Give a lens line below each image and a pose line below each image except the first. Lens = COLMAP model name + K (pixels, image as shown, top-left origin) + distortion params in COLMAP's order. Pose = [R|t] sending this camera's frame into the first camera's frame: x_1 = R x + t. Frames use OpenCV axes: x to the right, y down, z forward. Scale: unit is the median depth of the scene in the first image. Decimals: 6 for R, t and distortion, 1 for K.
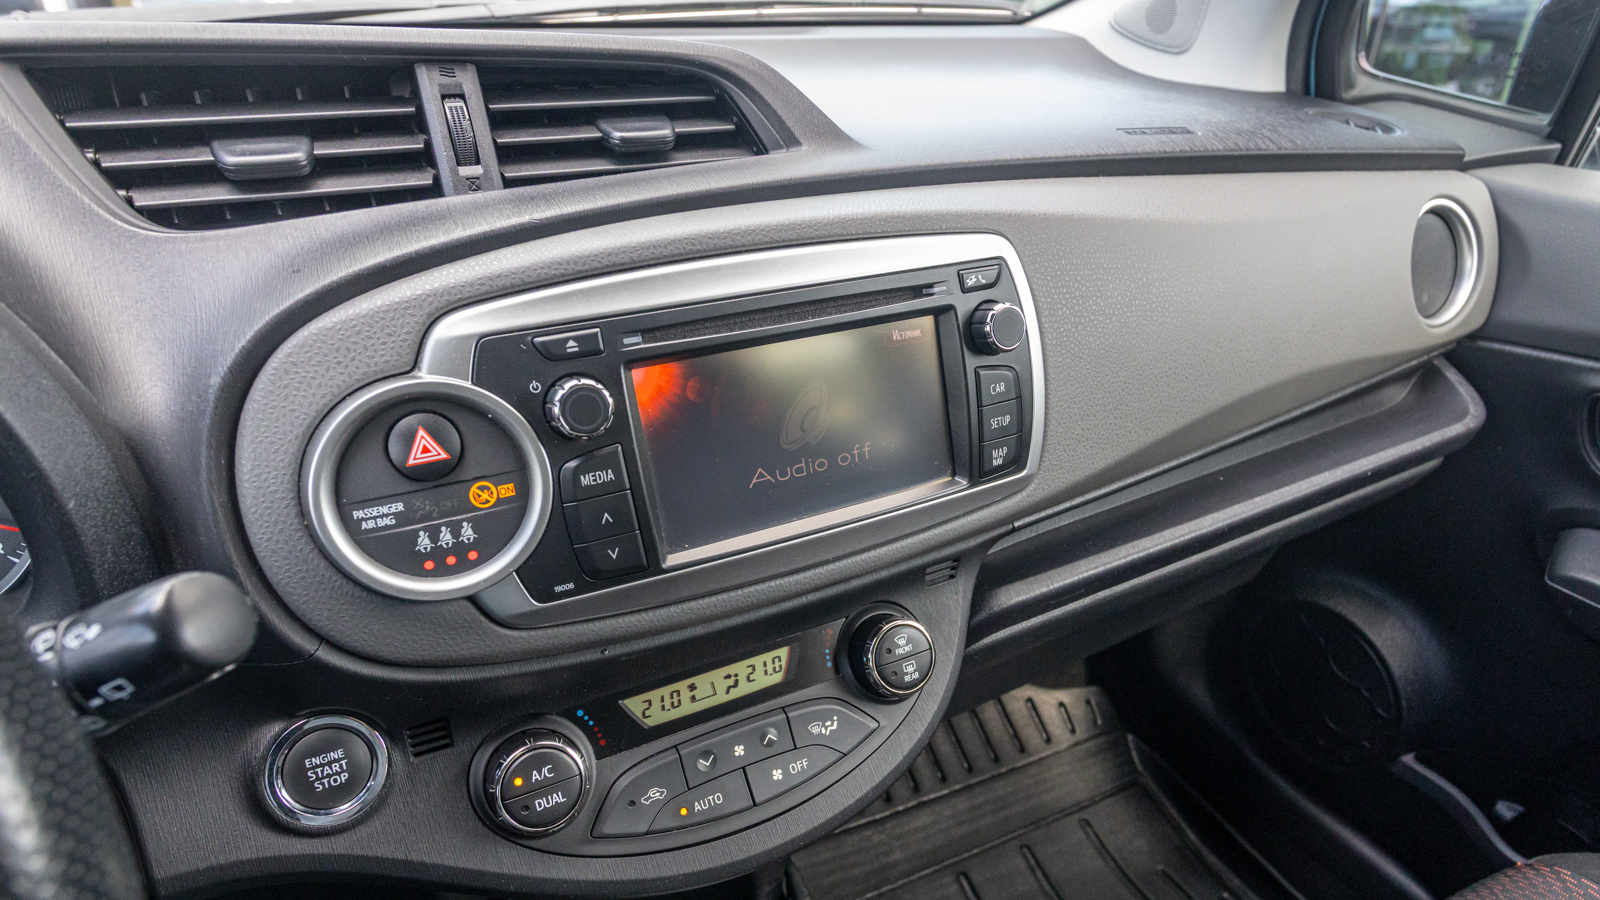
lens RADIAL K [[923.3, 0, 813.0], [0, 923.3, 492.1], [0, 0, 1]] dist [0.000084, 0.000684]
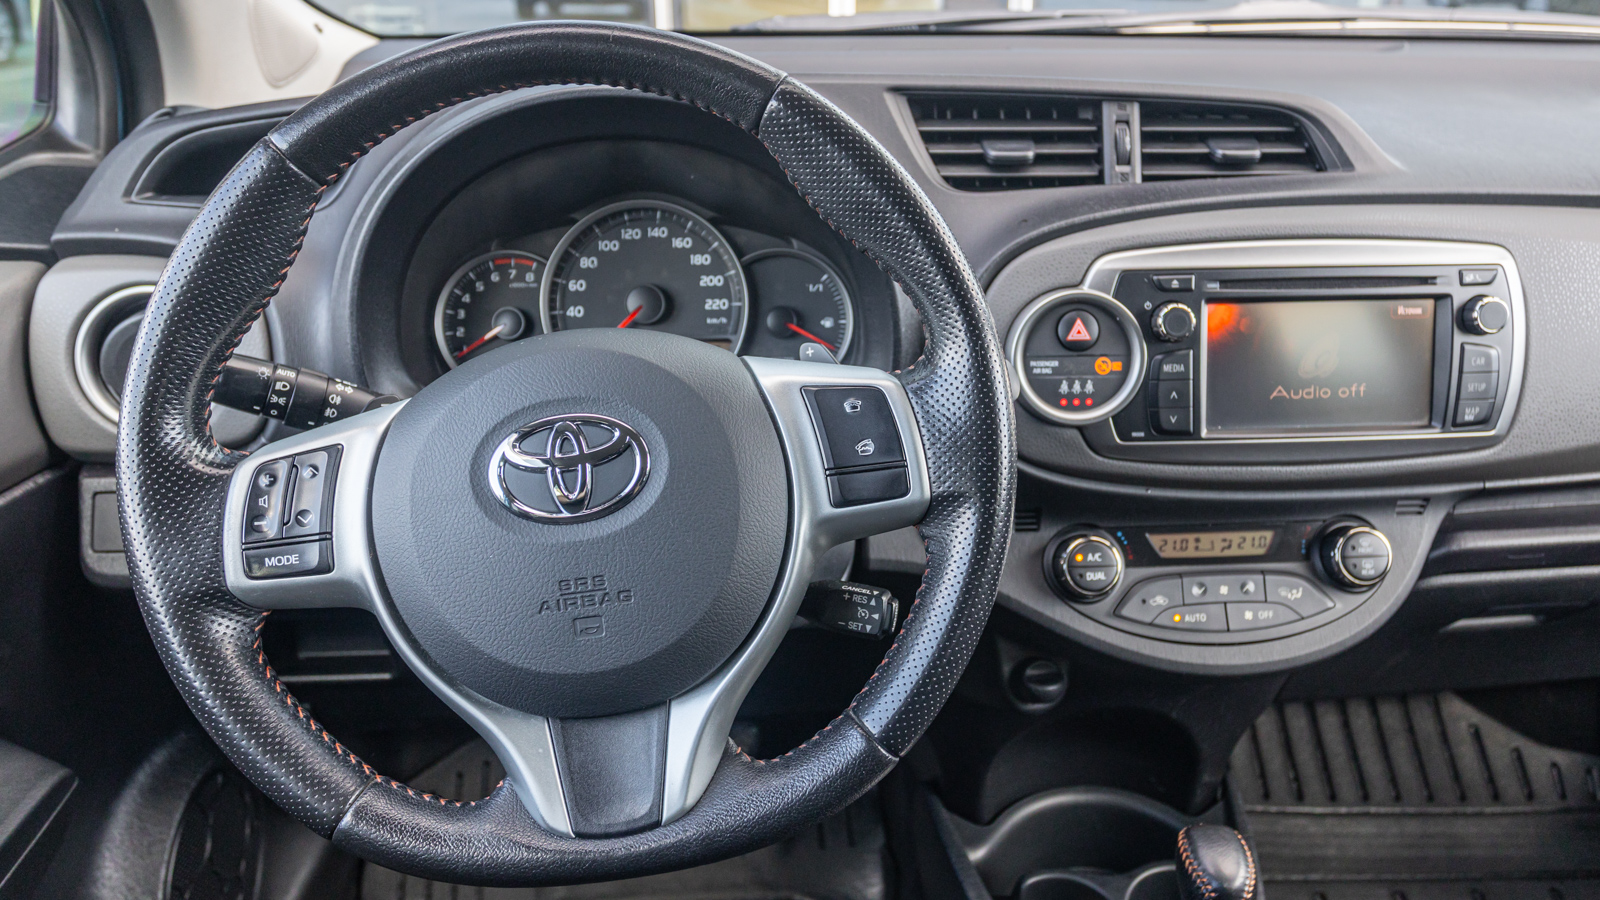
lens RADIAL K [[1155.7, 0, 861.5], [0, 1155.7, 447.1], [0, 0, 1]] dist [-0.011649, 0.003955]
pose [[0.912729, 0.175112, -0.369137, 0.027089], [-0.198005, 0.979888, -0.024747, 0.237432], [0.357380, 0.095678, 0.929045, -0.884128]]
